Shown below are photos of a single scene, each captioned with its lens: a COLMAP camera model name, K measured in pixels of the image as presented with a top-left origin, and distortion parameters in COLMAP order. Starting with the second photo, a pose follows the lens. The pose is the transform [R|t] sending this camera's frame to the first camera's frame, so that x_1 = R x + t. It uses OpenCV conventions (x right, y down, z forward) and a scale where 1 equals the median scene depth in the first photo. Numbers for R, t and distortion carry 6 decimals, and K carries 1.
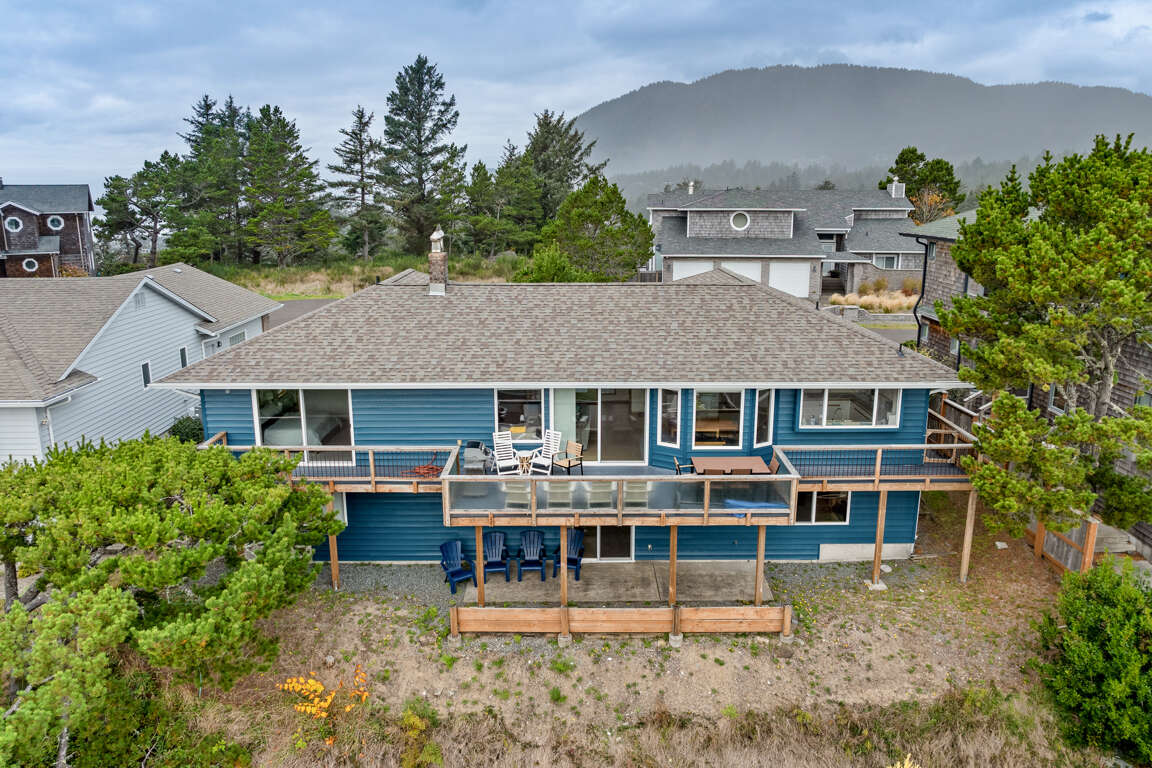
lens RADIAL K [[809.7, 0, 576.1], [0, 809.7, 380.5], [0, 0, 1]] dist [-0.040319, 0.009508]
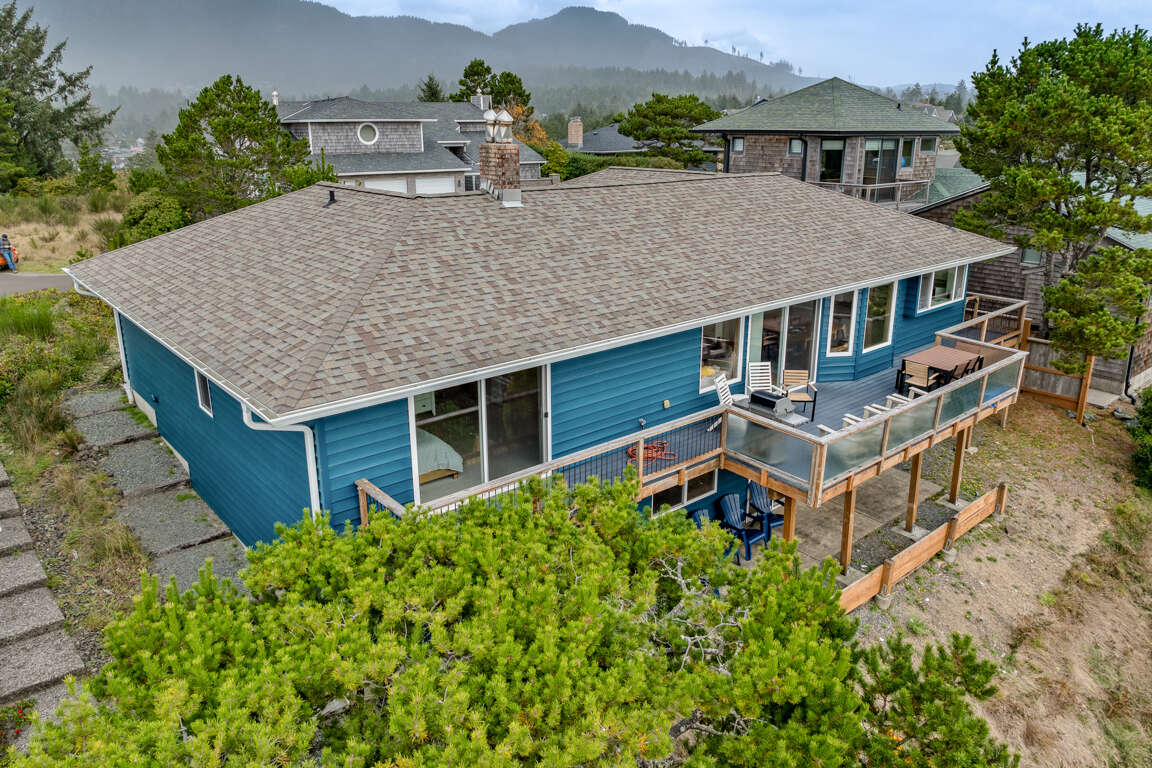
lens RADIAL K [[809.7, 0, 573.3], [0, 809.7, 373.8], [0, 0, 1]] dist [-0.040319, 0.009508]
pose [[0.759744, -0.191887, 0.621264, -0.233818], [0.145021, 0.981402, 0.125774, -0.018677], [-0.633844, -0.005460, 0.773441, 0.180053]]
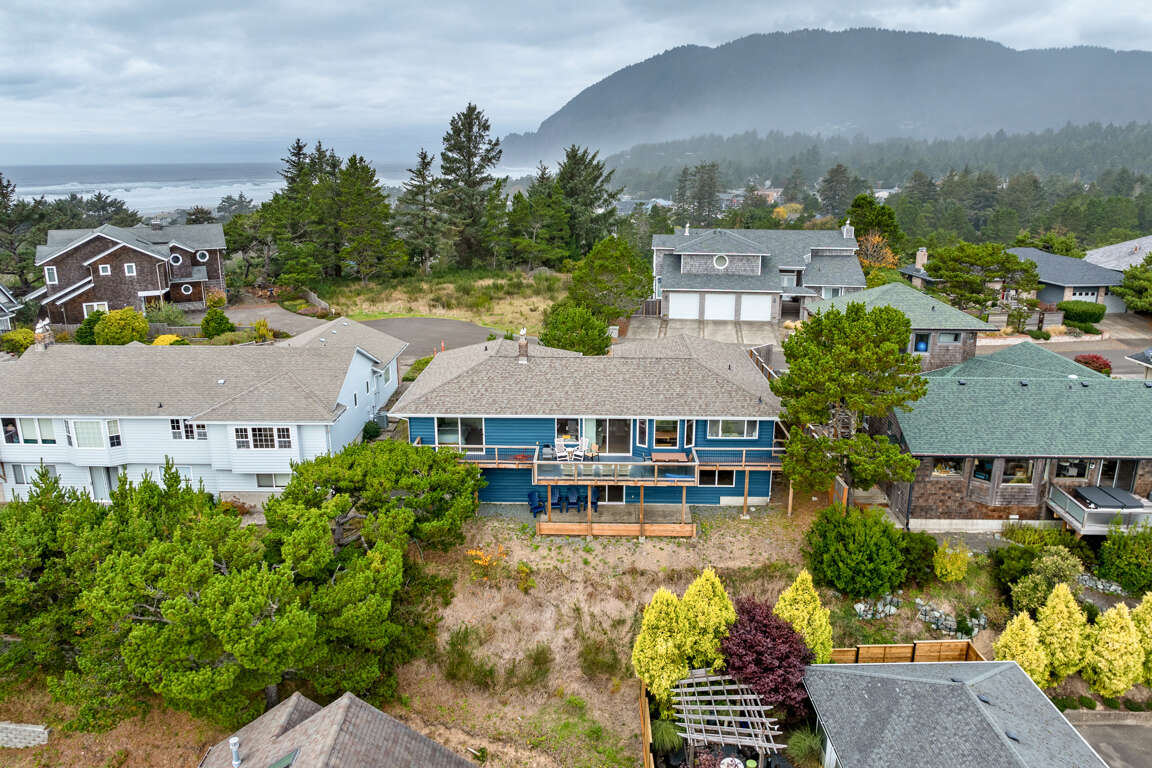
lens RADIAL K [[809.7, 0, 572.0], [0, 809.7, 383.7], [0, 0, 1]] dist [-0.040319, 0.009508]
pose [[0.999503, 0.008894, -0.030230, 0.000136], [-0.007489, 0.998900, 0.046284, -0.059032], [0.030608, -0.046034, 0.998471, -0.355889]]
